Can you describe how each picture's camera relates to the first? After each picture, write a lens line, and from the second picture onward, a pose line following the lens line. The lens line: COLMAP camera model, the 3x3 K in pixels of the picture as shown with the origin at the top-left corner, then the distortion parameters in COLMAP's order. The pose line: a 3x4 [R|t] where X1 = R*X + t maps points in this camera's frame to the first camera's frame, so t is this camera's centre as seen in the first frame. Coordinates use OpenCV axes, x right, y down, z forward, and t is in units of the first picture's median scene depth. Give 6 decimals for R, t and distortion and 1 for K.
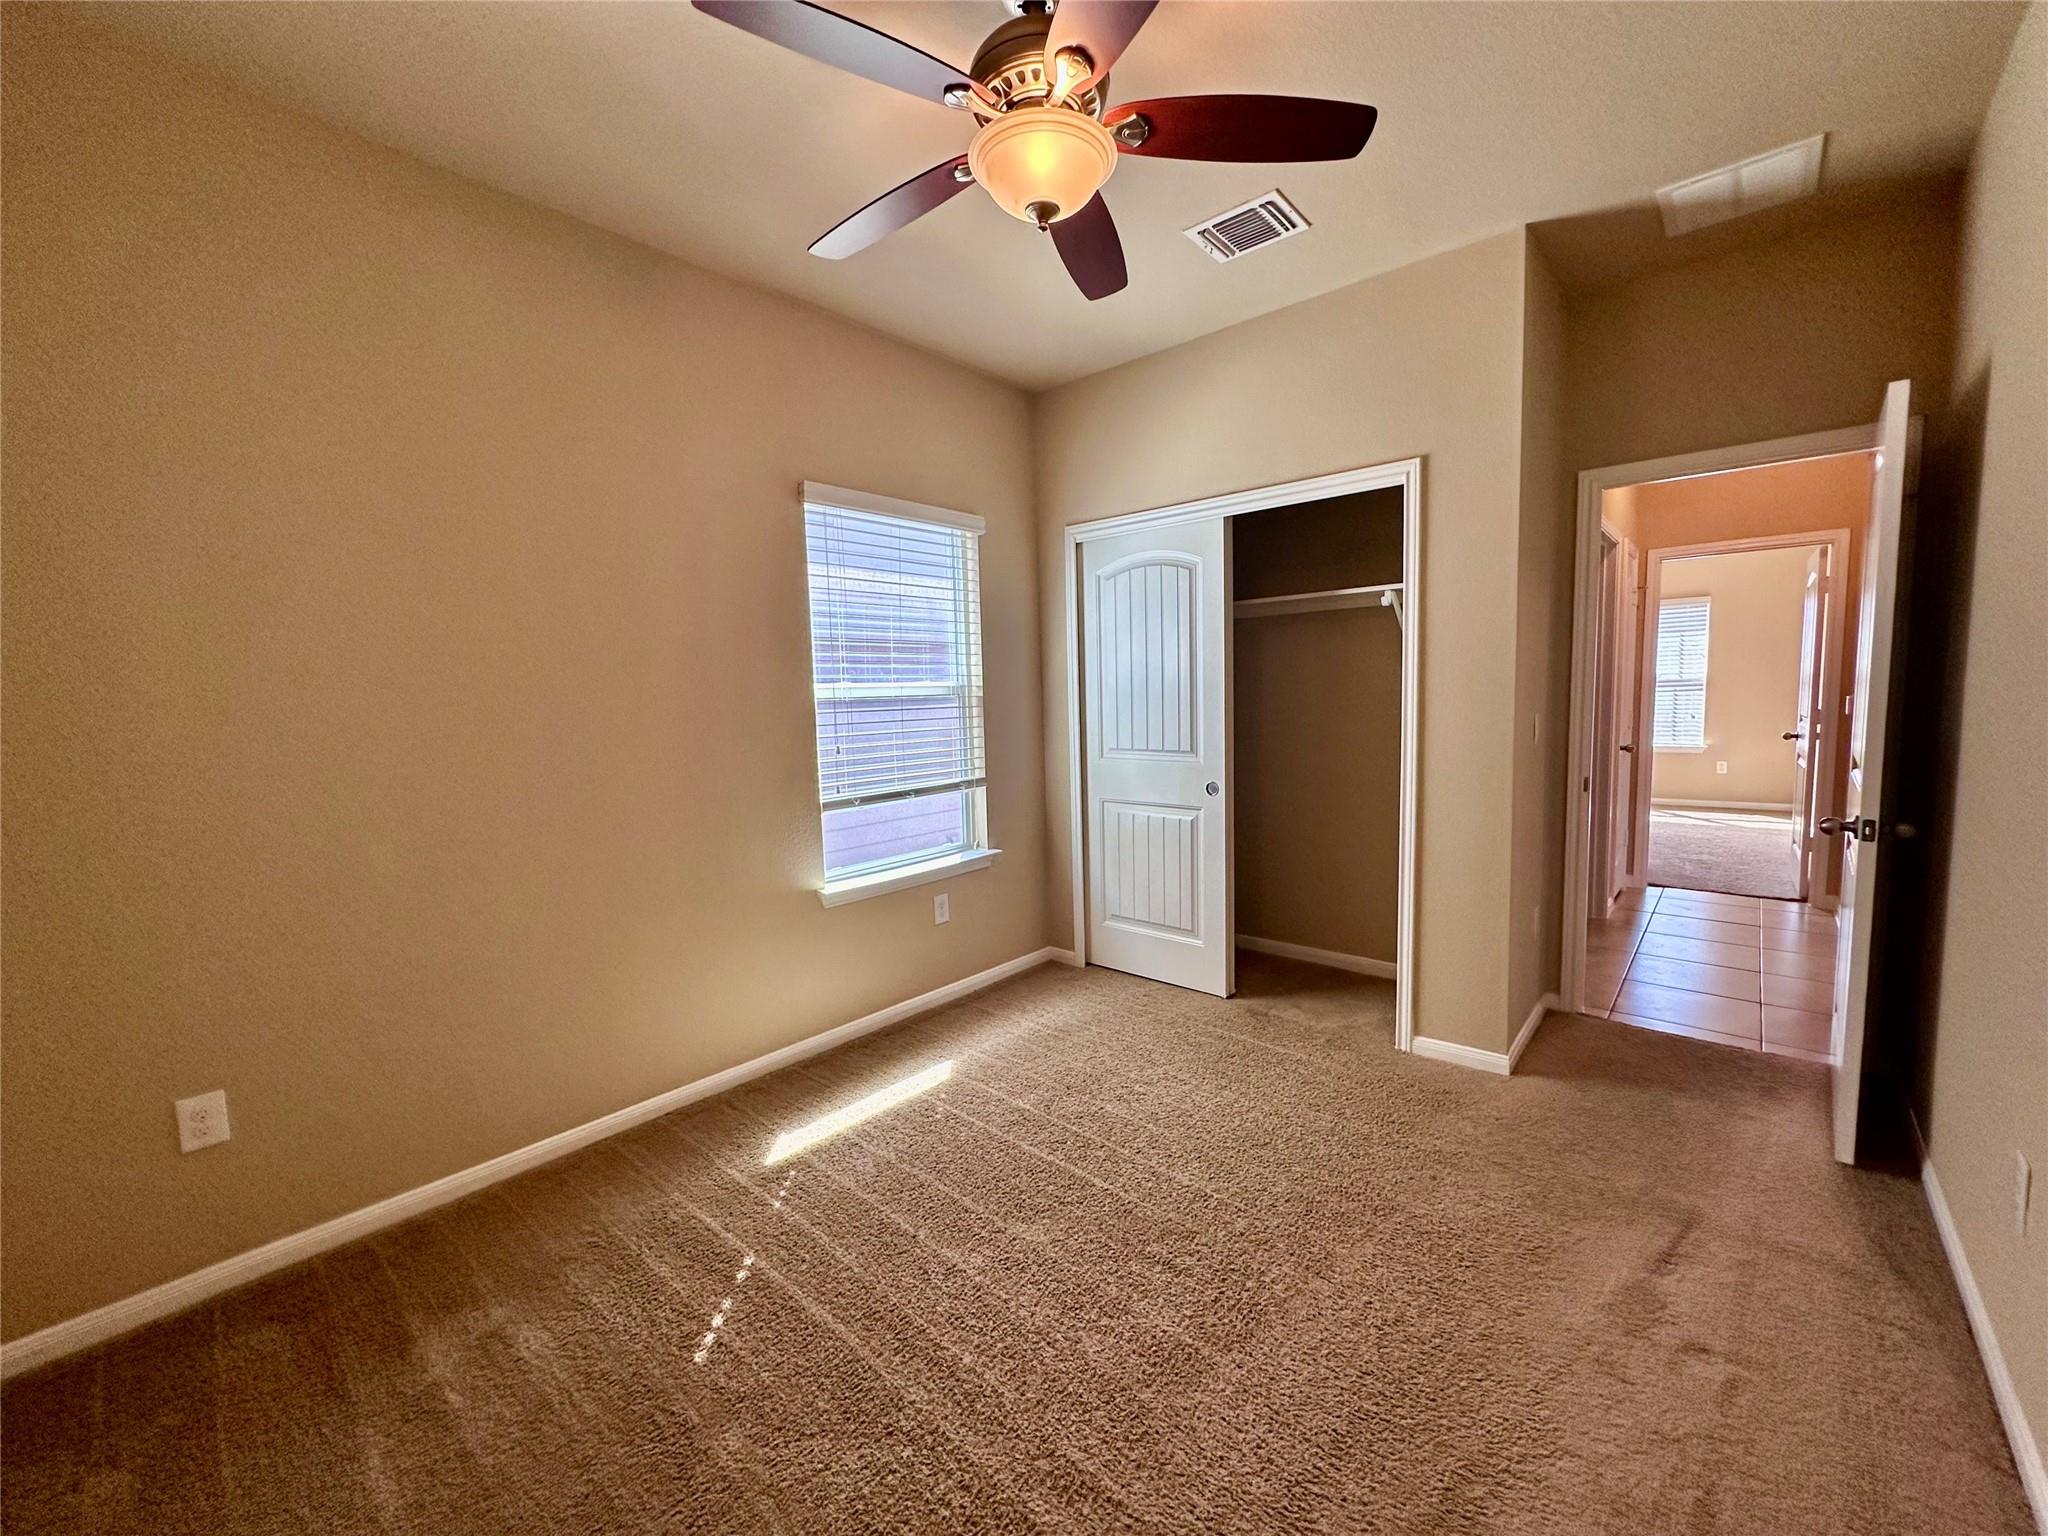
lens RADIAL K [[808.6, 0, 1024.0], [0, 808.6, 768.0], [0, 0, 1]] dist [-0.000228, -0.000074]
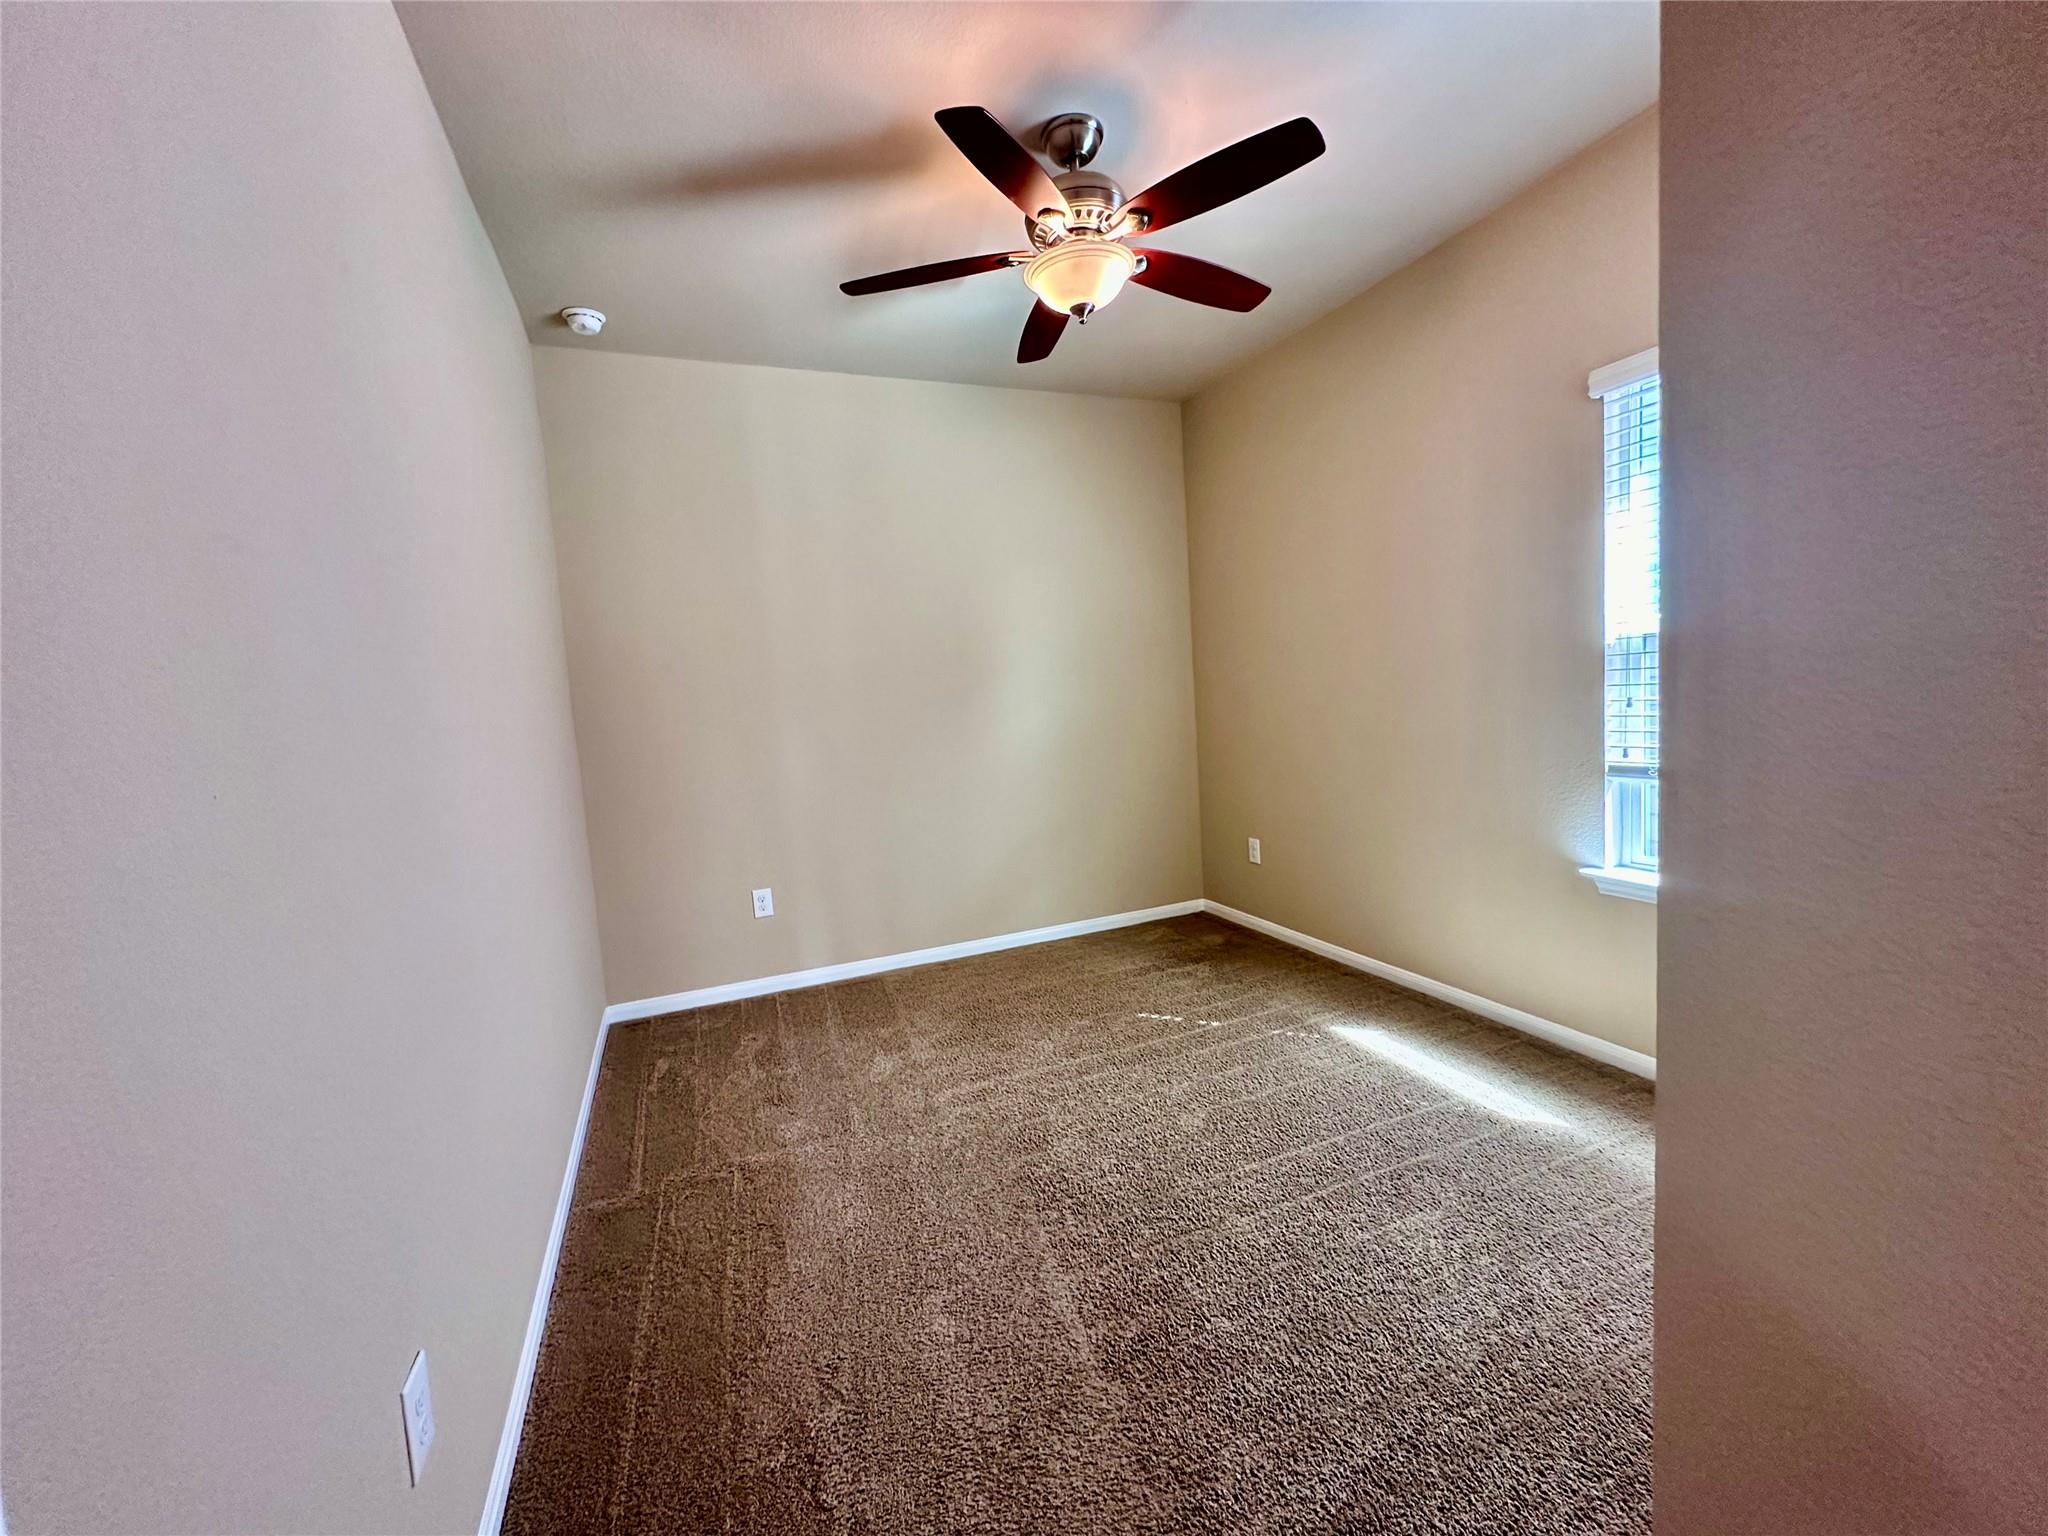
lens RADIAL K [[808.6, 0, 1024.0], [0, 808.6, 768.0], [0, 0, 1]] dist [-0.000228, -0.000074]
pose [[-0.419124, 0.155459, -0.894521, 0.912820], [0.015959, 0.986341, 0.163939, -0.122821], [0.907789, 0.054435, -0.415880, 1.017876]]
